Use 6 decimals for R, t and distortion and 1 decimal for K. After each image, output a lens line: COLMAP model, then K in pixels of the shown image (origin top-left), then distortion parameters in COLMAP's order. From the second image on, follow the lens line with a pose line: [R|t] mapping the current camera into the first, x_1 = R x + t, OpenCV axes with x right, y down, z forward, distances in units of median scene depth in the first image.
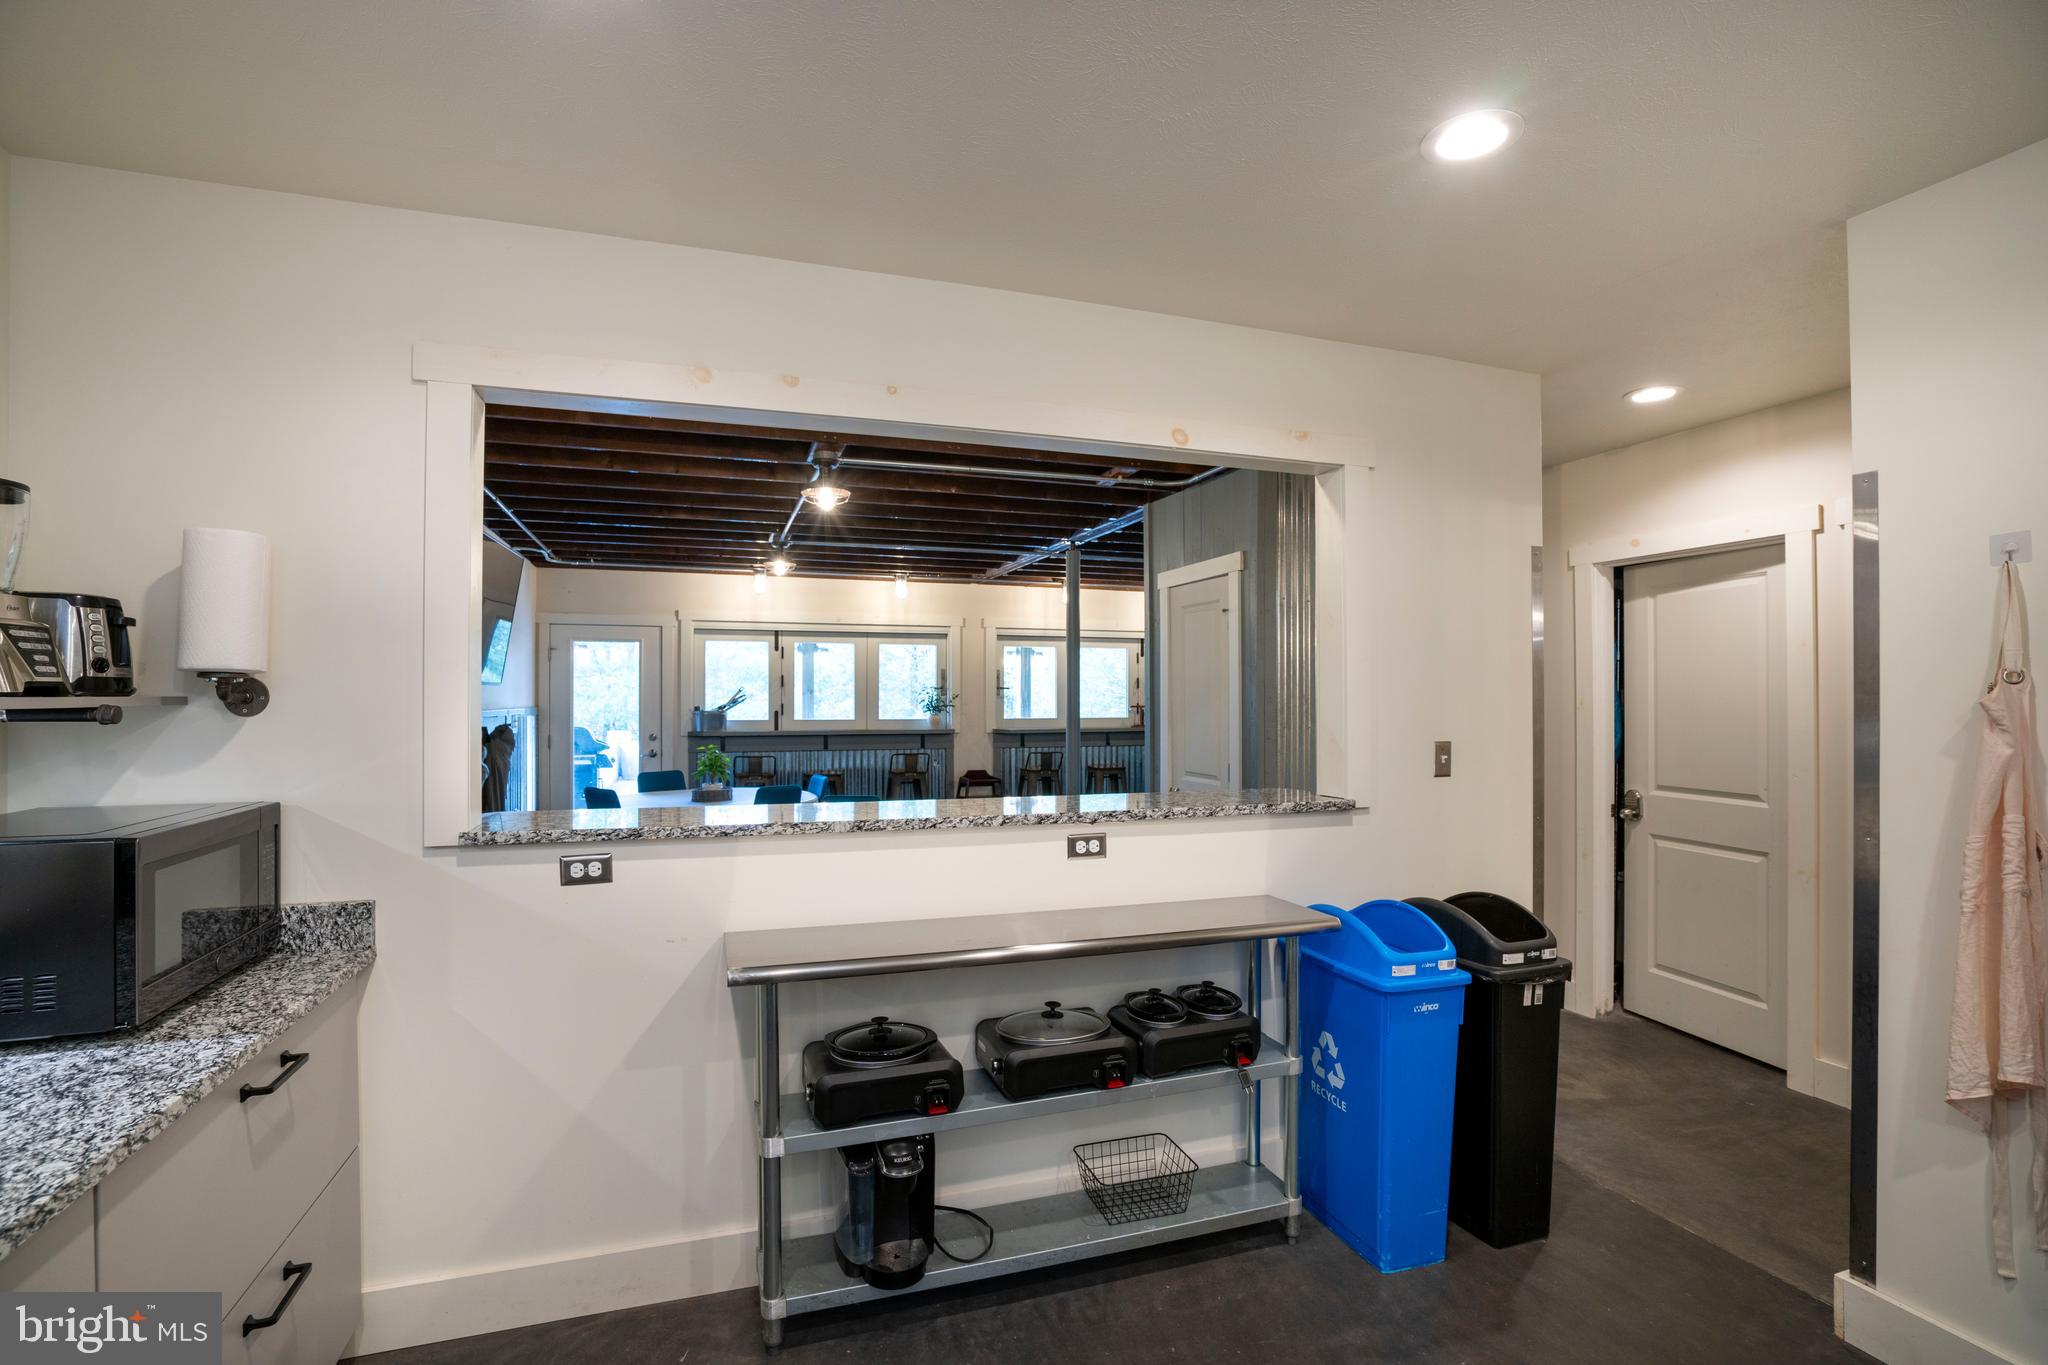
lens RADIAL K [[946.7, 0, 1027.3], [0, 946.7, 691.0], [0, 0, 1]] dist [-0.051502, 0.018528]
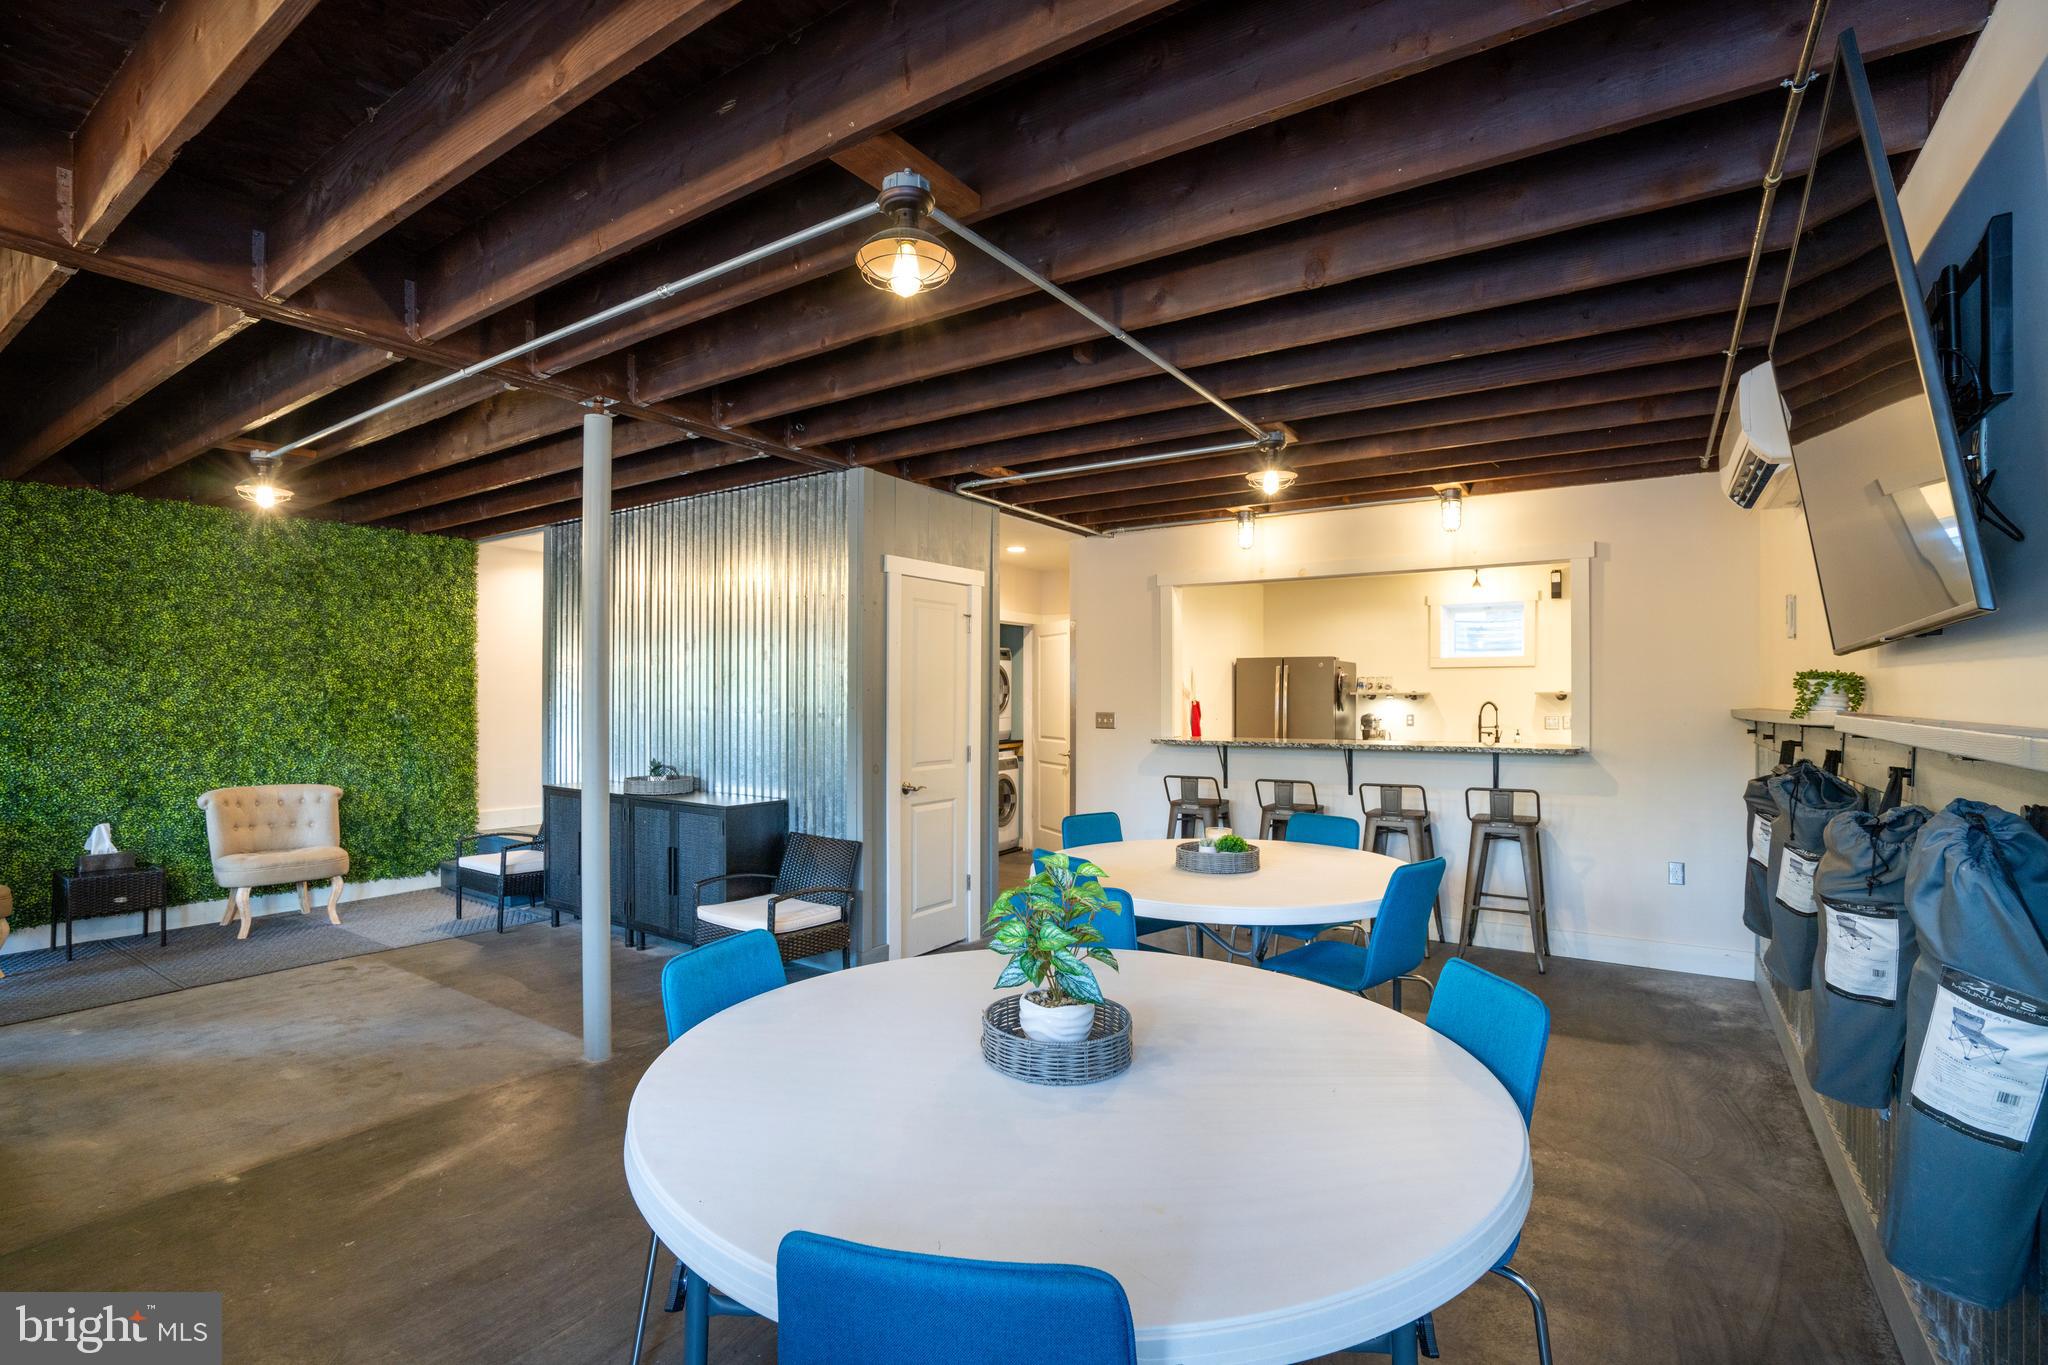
lens RADIAL K [[946.7, 0, 1028.6], [0, 946.7, 690.6], [0, 0, 1]] dist [-0.051502, 0.018528]
pose [[-0.599554, 0.001908, 0.800332, -0.867570], [-0.011053, 0.999882, -0.010665, 0.021968], [-0.800258, -0.015240, -0.599462, 1.834183]]
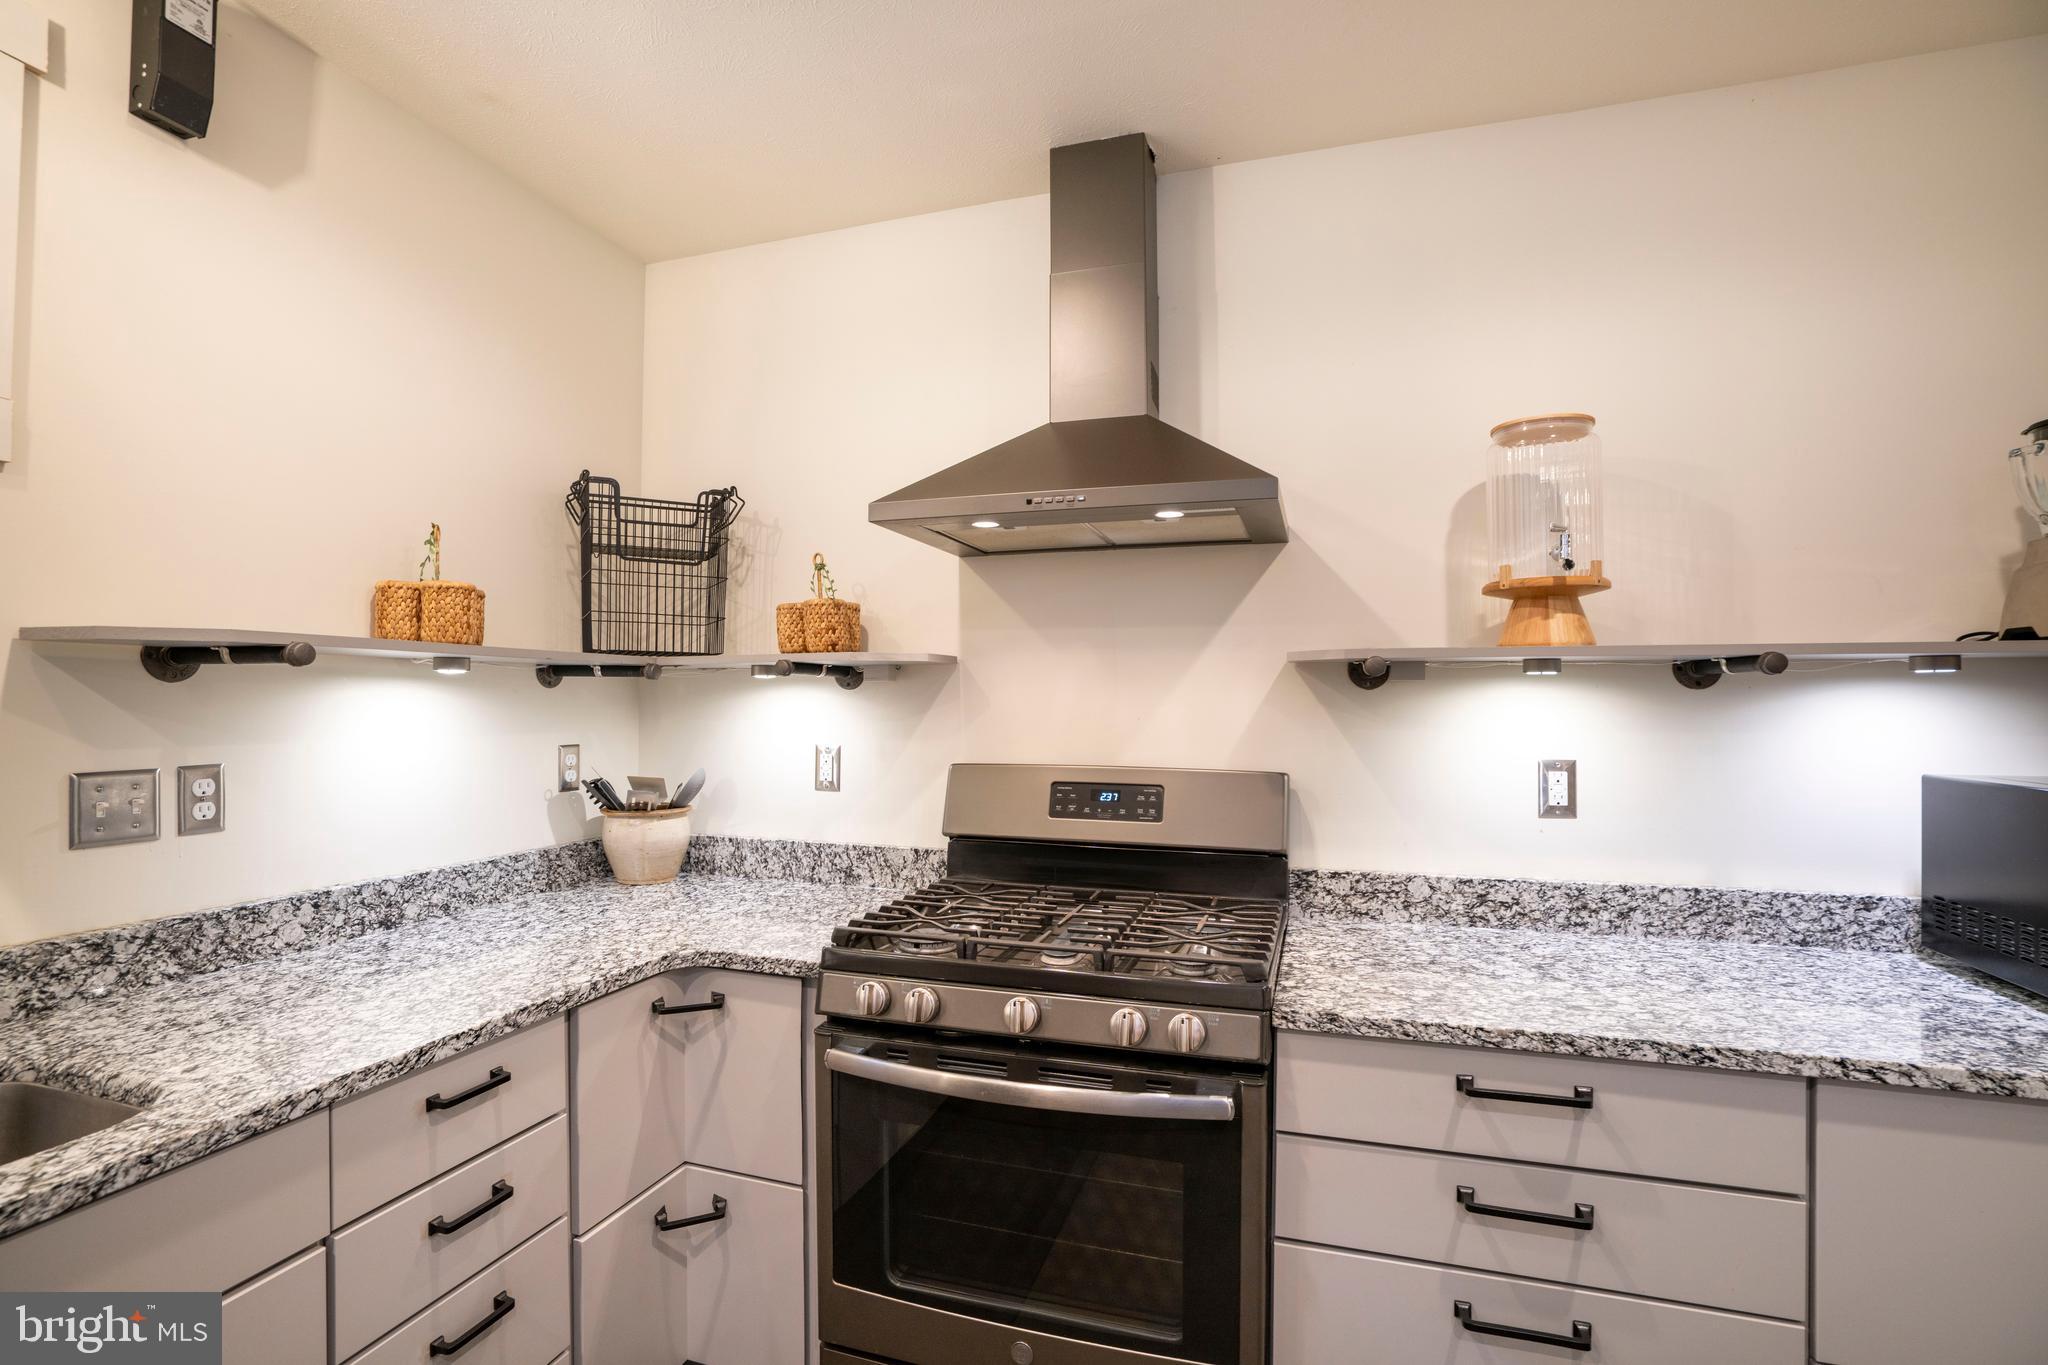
lens RADIAL K [[946.7, 0, 1013.1], [0, 946.7, 690.0], [0, 0, 1]] dist [-0.051502, 0.018528]
pose [[-0.613956, -0.013322, -0.789228, 0.115287], [0.004907, 0.999774, -0.020693, 0.022163], [0.789325, -0.016577, -0.613751, 0.237604]]
